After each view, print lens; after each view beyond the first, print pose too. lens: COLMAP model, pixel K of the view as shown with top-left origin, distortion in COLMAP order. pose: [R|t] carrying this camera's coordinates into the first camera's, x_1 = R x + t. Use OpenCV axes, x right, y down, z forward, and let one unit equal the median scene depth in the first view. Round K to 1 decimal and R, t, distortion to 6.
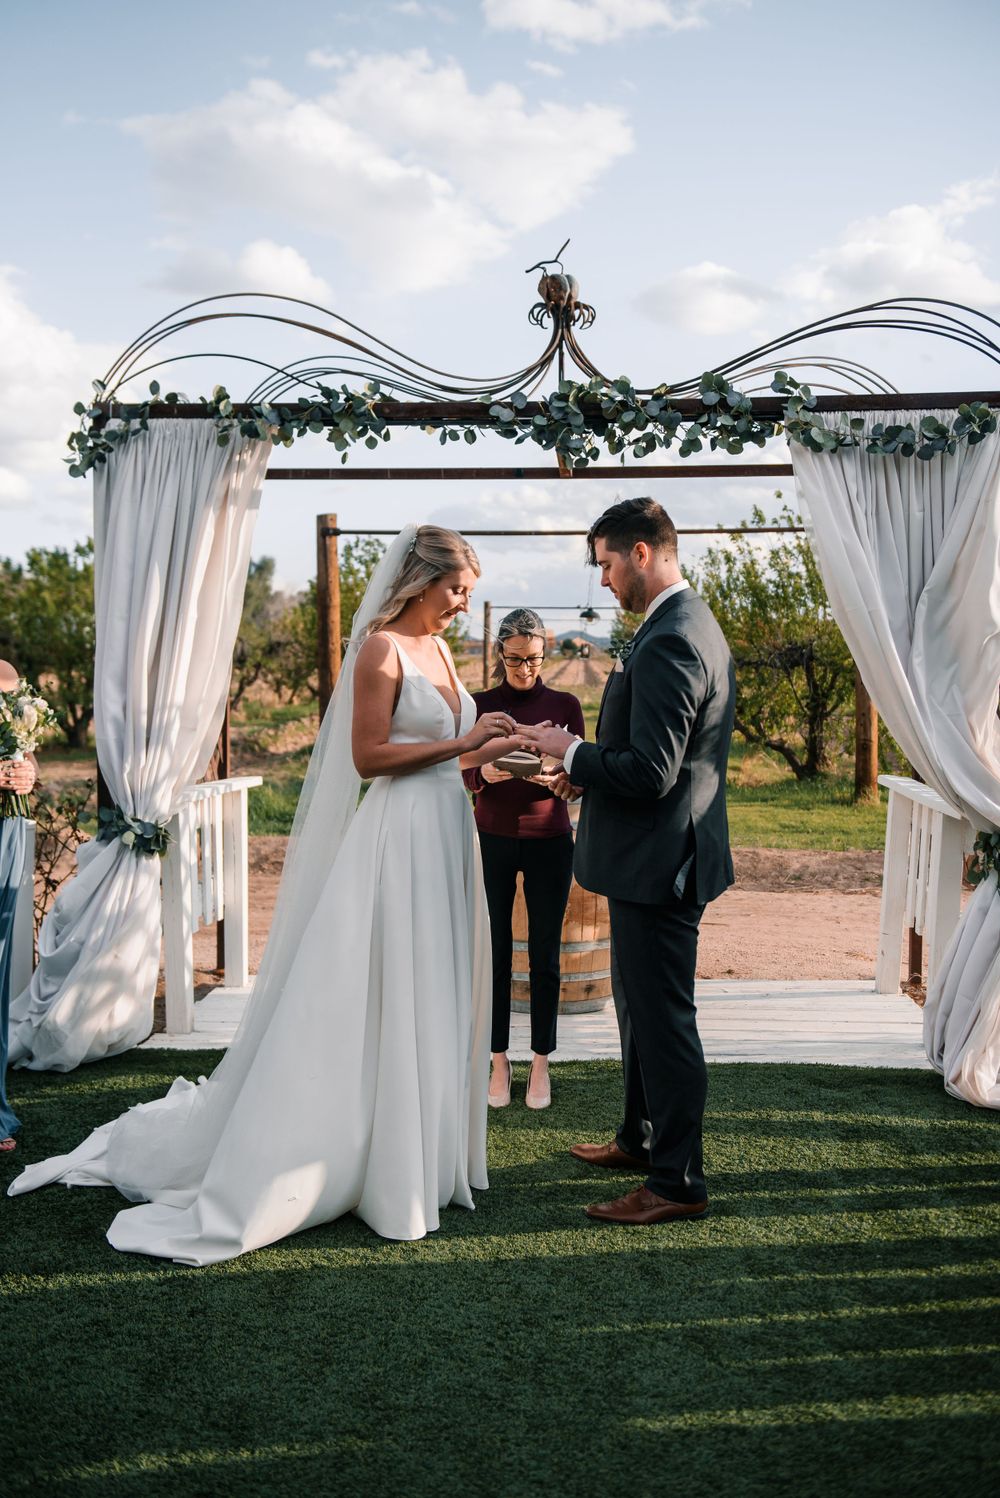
lens RADIAL K [[1428.0, 0, 507.6], [0, 1428.0, 743.1], [0, 0, 1]] dist [0.062006, 0.000000]
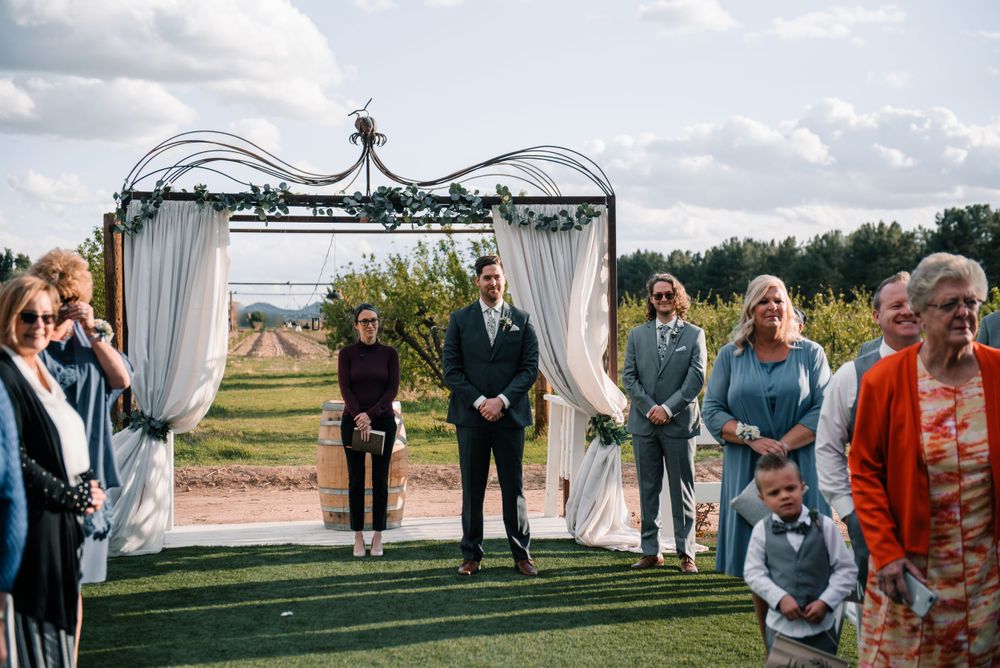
lens RADIAL K [[1450.9, 0, 495.2], [0, 1450.9, 330.2], [0, 0, 1]] dist [0.143136, 0.000000]
pose [[0.978365, -0.004812, 0.206831, -0.209813], [0.017075, 0.998197, -0.057545, 0.056104], [-0.206181, 0.059831, 0.976683, -0.910266]]
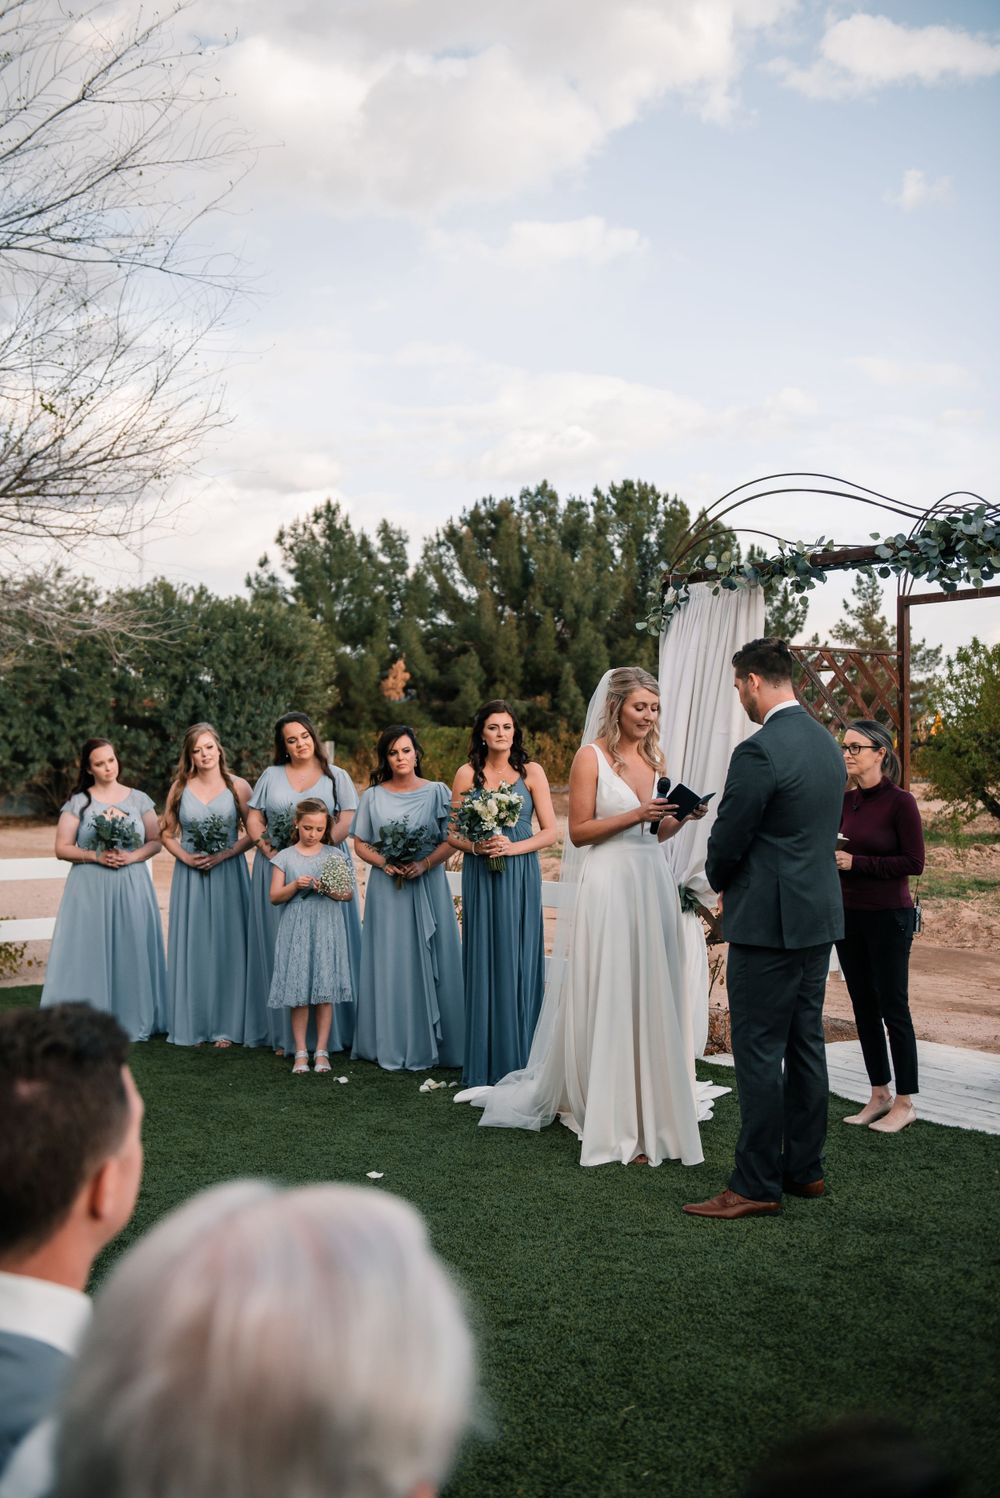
lens RADIAL K [[1483.6, 0, 498.7], [0, 1483.6, 759.7], [0, 0, 1]] dist [0.032202, 0.000000]
pose [[0.604530, -0.001129, -0.796582, 0.750376], [-0.040071, 0.998690, -0.031825, -0.008506], [0.795574, 0.051159, 0.603692, 0.018786]]
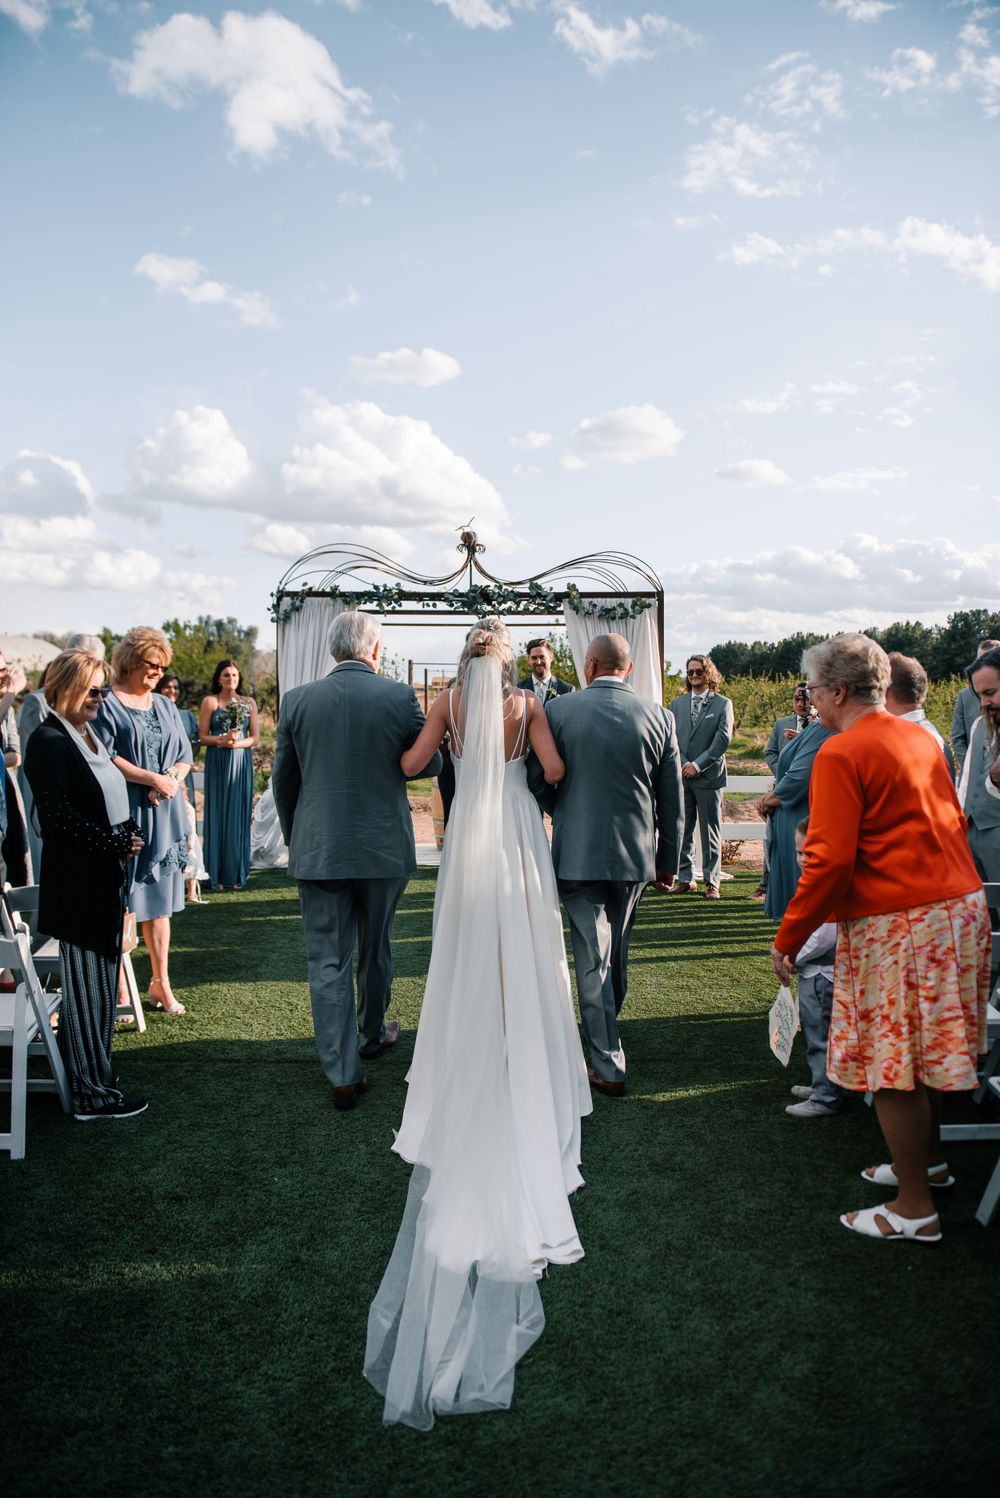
lens RADIAL K [[984.0, 0, 491.7], [0, 984.0, 748.8], [0, 0, 1]] dist [-0.020477, -0.002646]
pose [[0.997203, -0.002394, 0.074697, -0.054786], [0.002842, 0.999979, -0.005883, 0.037139], [-0.074681, 0.006079, 0.997189, -0.653047]]
